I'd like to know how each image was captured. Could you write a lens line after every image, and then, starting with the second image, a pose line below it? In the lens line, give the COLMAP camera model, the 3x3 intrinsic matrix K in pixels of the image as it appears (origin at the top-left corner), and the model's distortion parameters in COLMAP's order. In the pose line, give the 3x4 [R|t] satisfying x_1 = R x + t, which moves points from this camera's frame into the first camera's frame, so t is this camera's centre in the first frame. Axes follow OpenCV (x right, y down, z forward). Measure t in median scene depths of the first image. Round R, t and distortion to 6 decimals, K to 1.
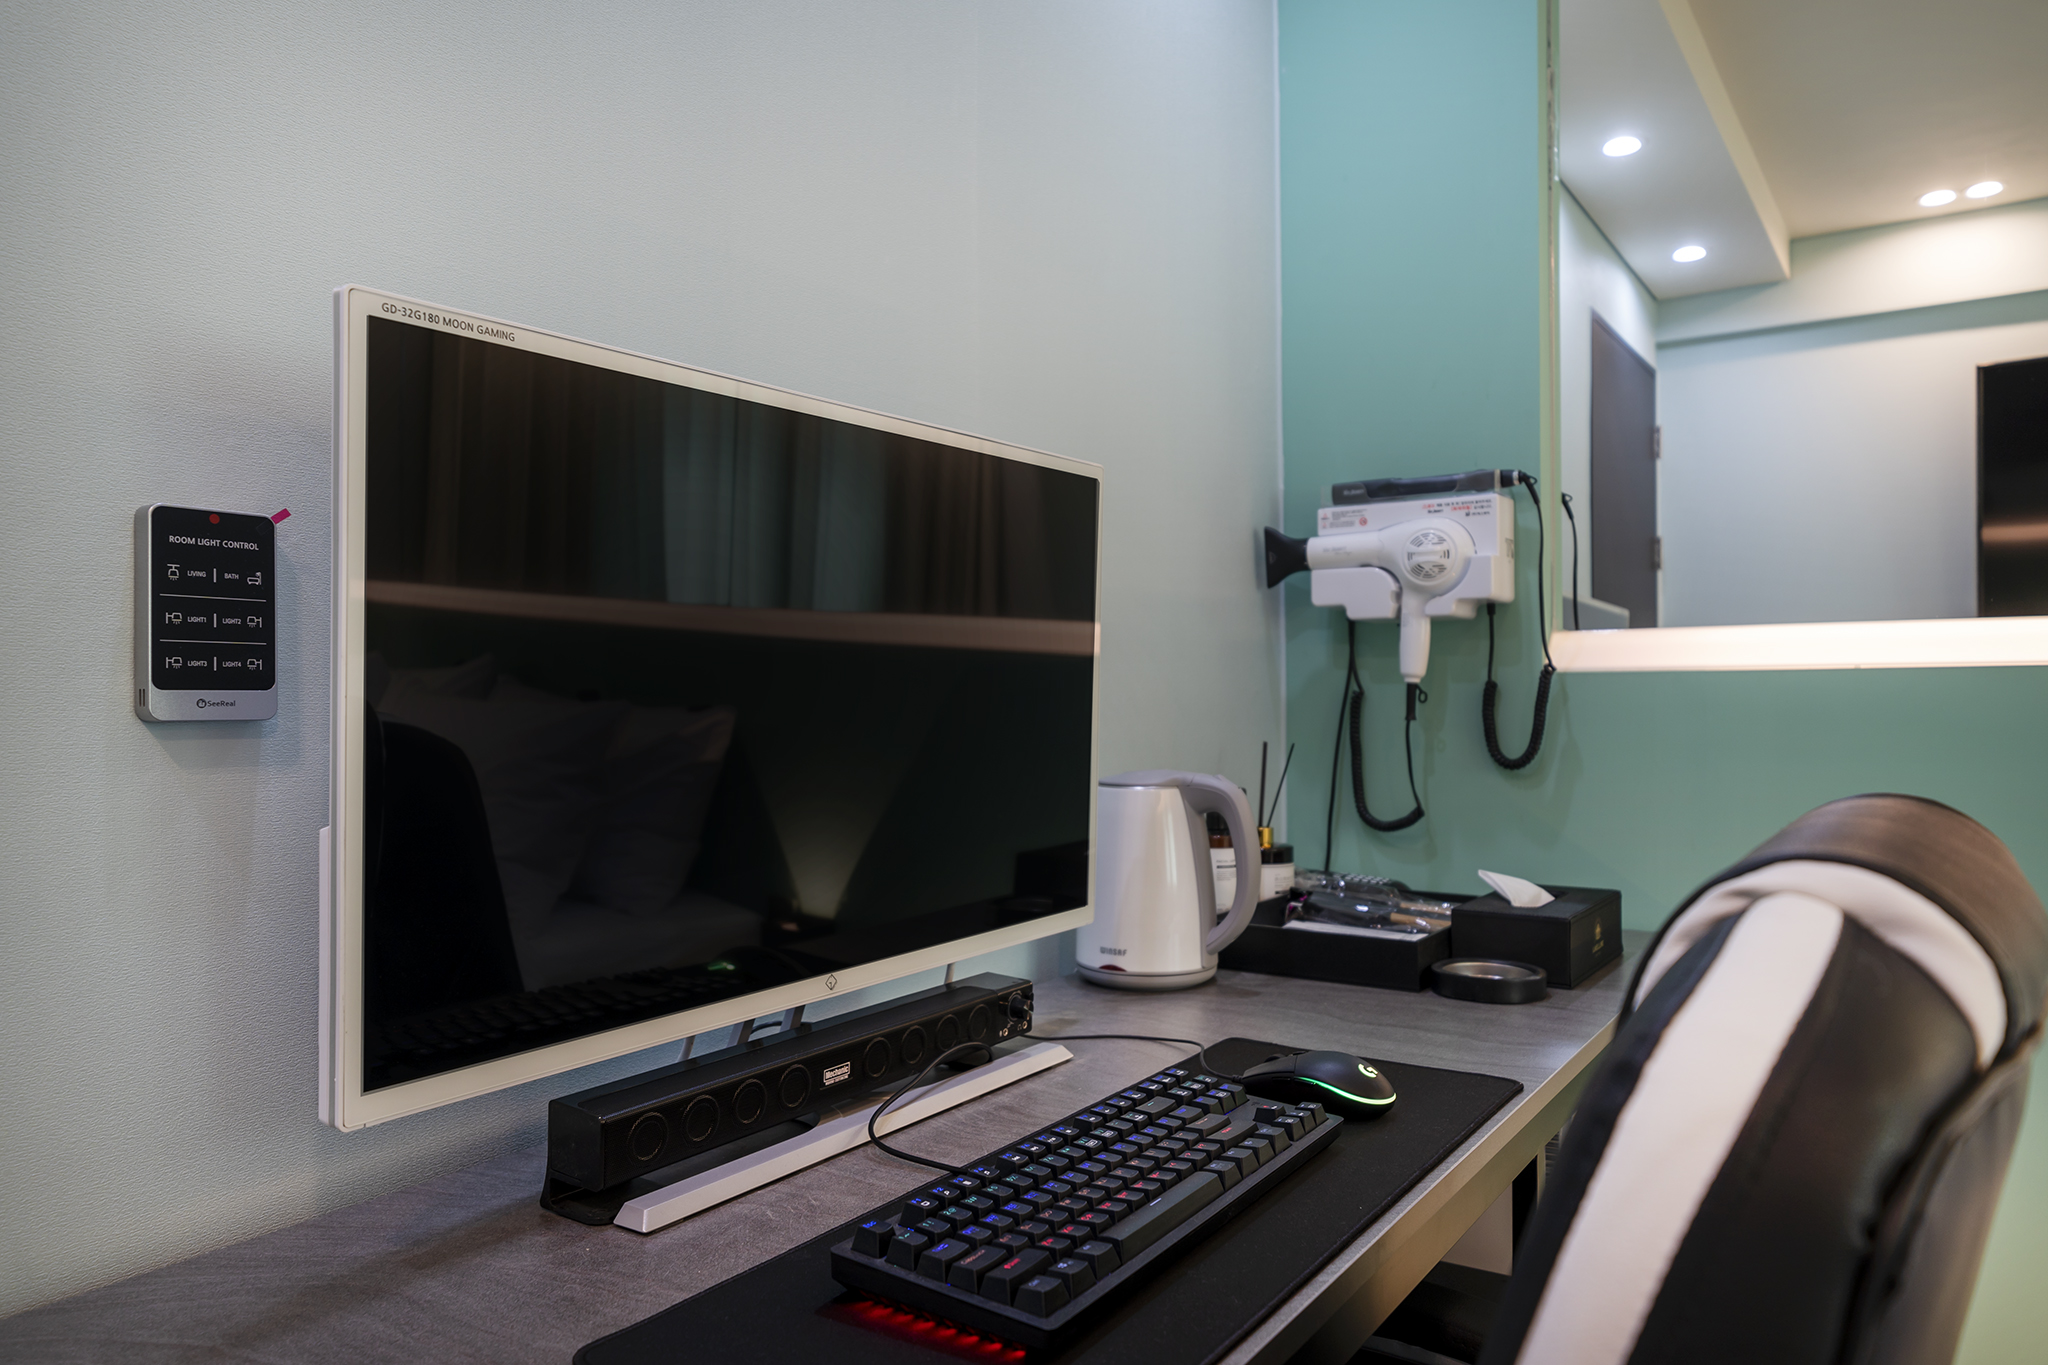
lens RADIAL K [[1383.8, 0, 1024.0], [0, 1383.8, 682.5], [0, 0, 1]] dist [-0.005518, -0.000857]
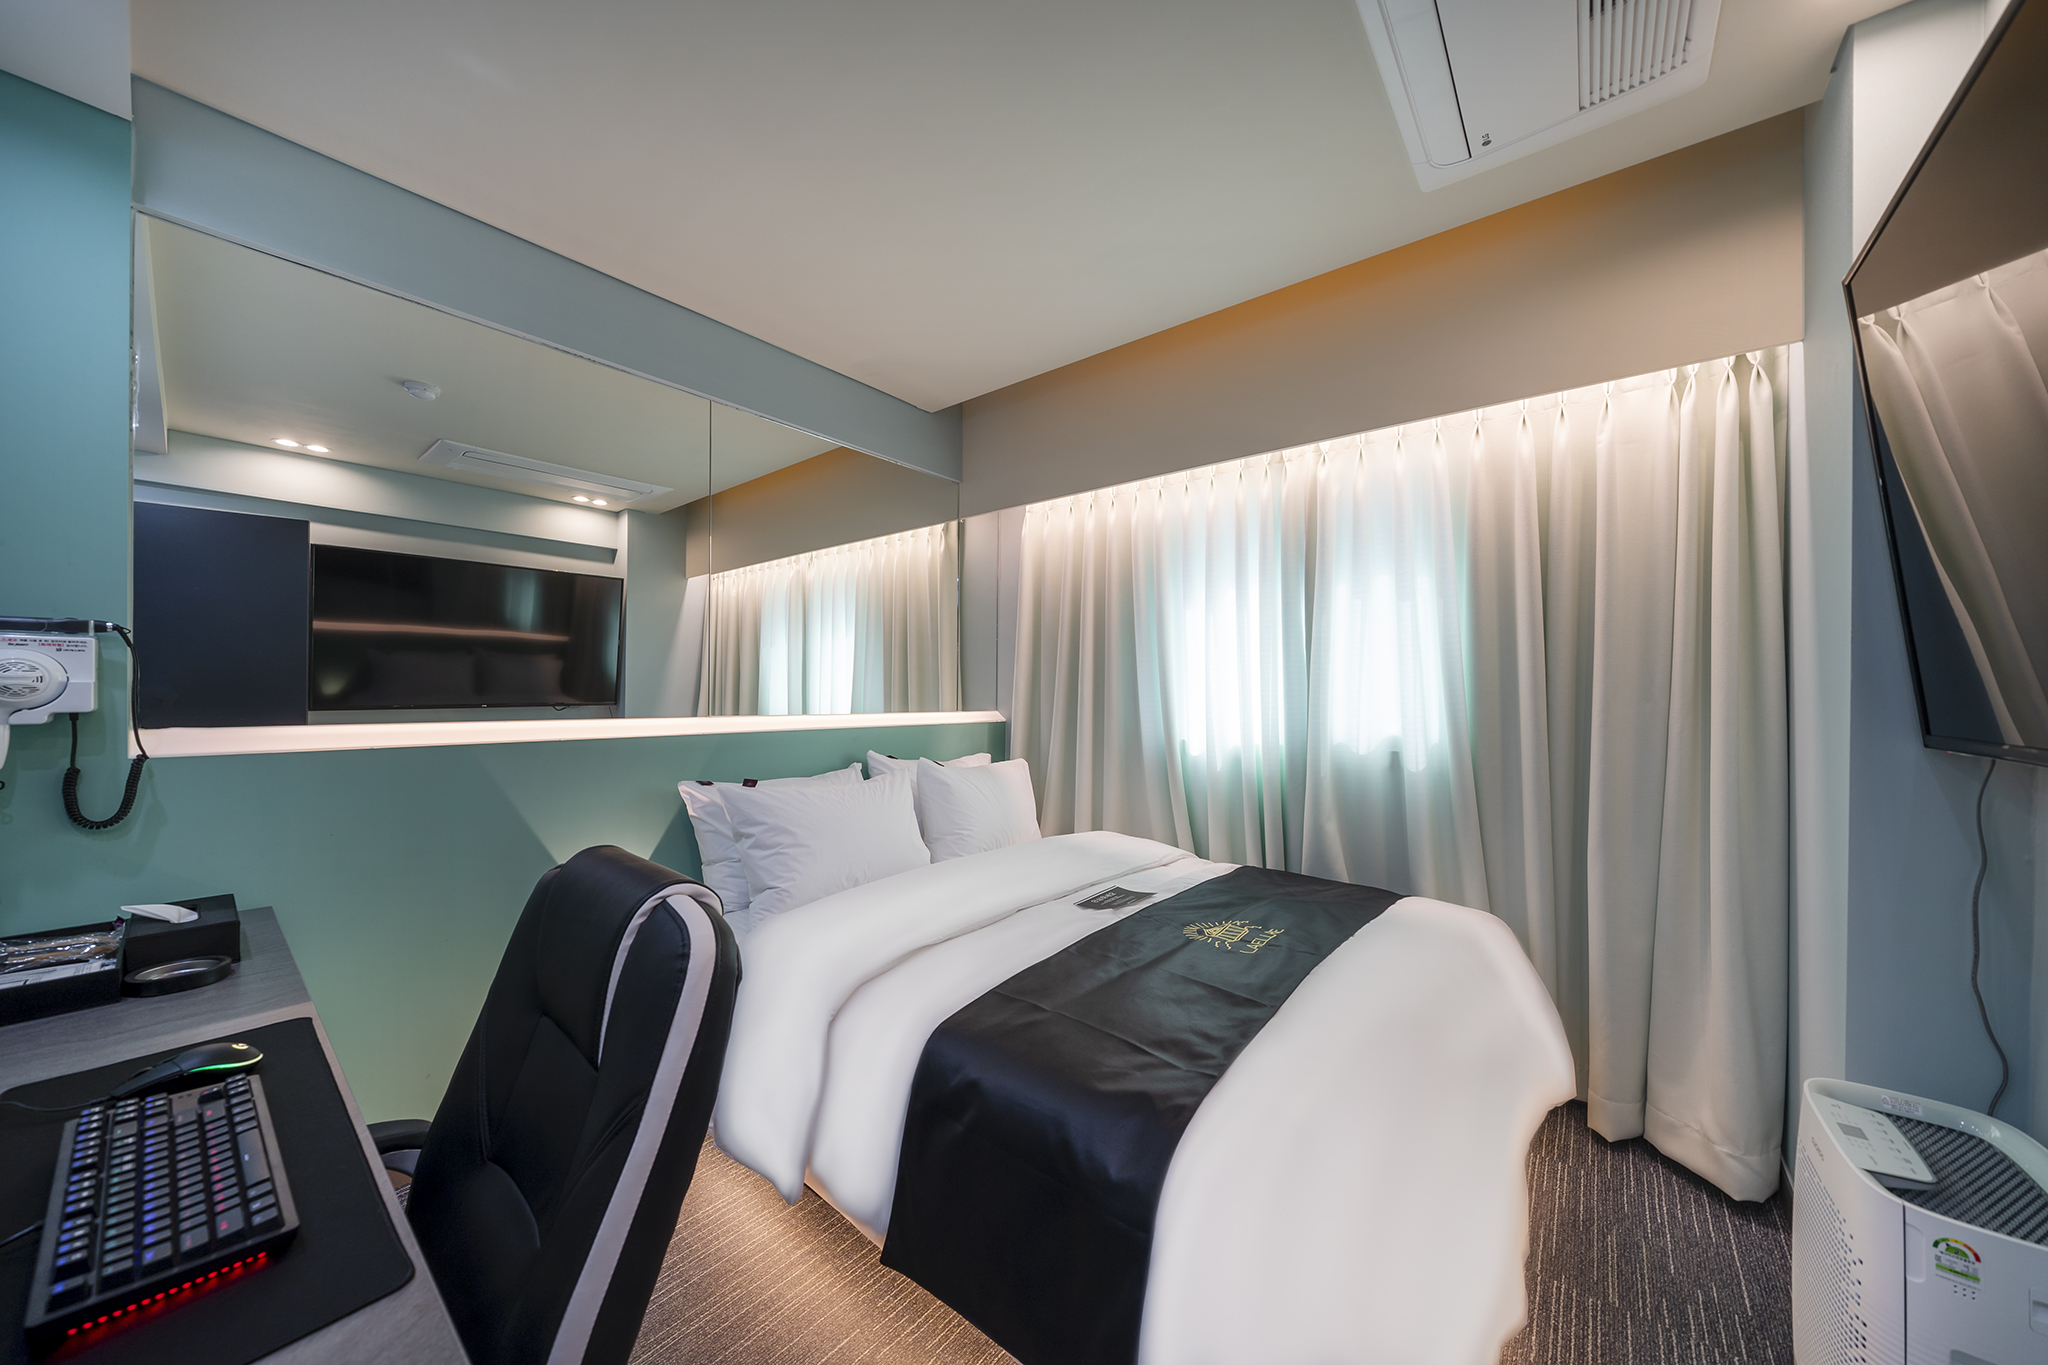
lens RADIAL K [[703.3, 0, 1024.3], [0, 703.3, 693.1], [0, 0, 1]] dist [-0.000255, 0.000098]
pose [[0.087647, 0.008079, 0.996119, -0.289273], [-0.016275, 0.999845, -0.006677, -0.089080], [-0.996019, -0.015626, 0.087764, -0.016586]]
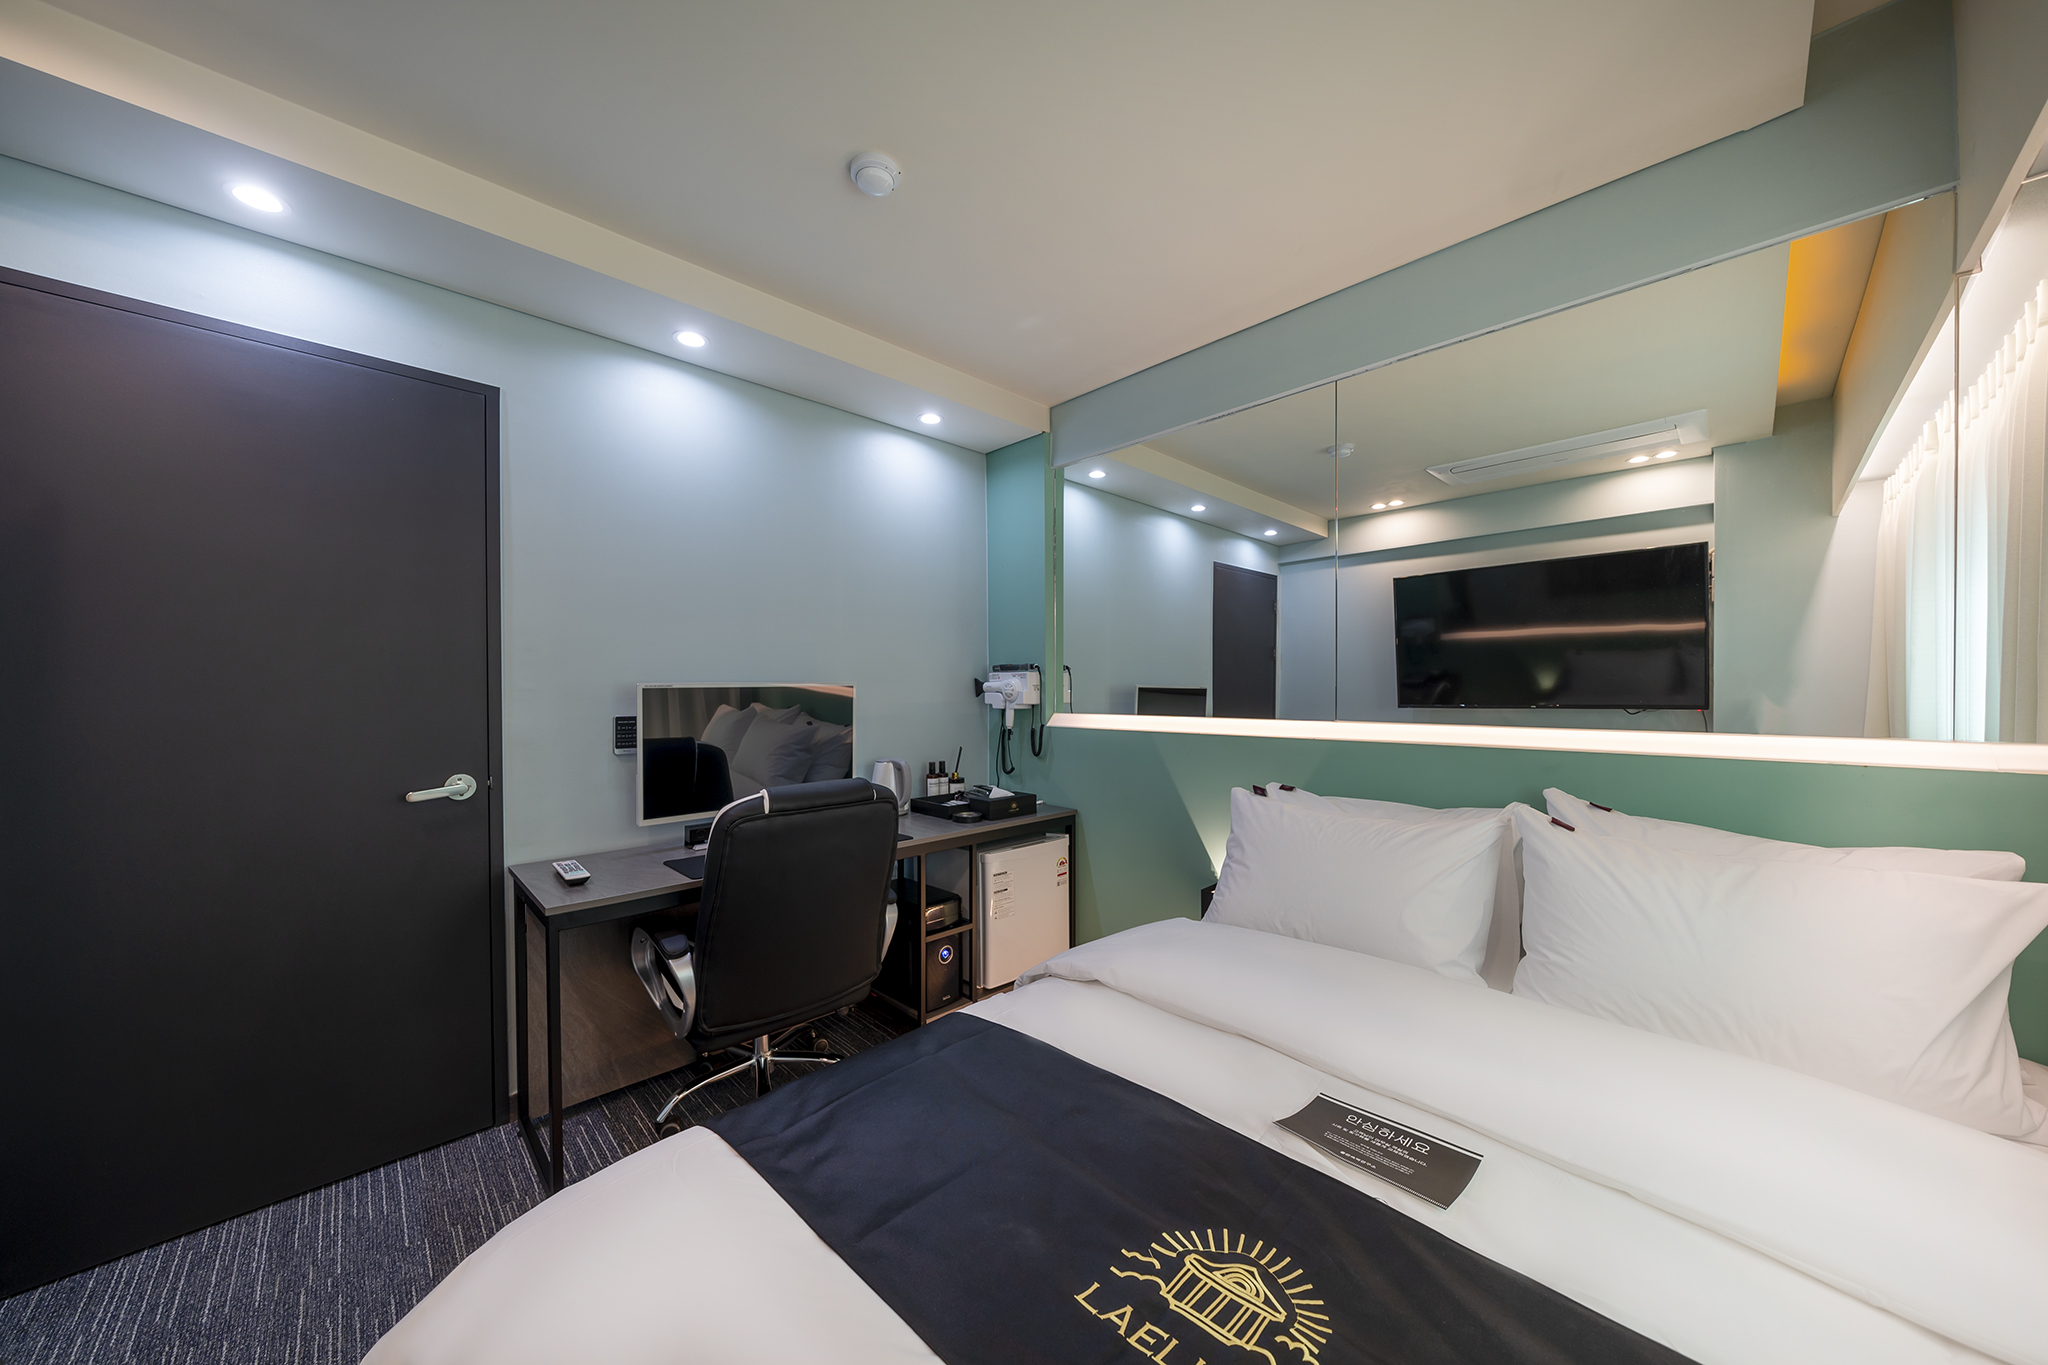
lens RADIAL K [[703.3, 0, 1024.3], [0, 703.3, 693.1], [0, 0, 1]] dist [-0.000255, 0.000098]
pose [[0.977588, 0.003016, -0.210505, 0.673598], [0.000419, 0.999868, 0.016268, -0.112076], [0.210526, -0.015991, 0.977457, -0.610495]]
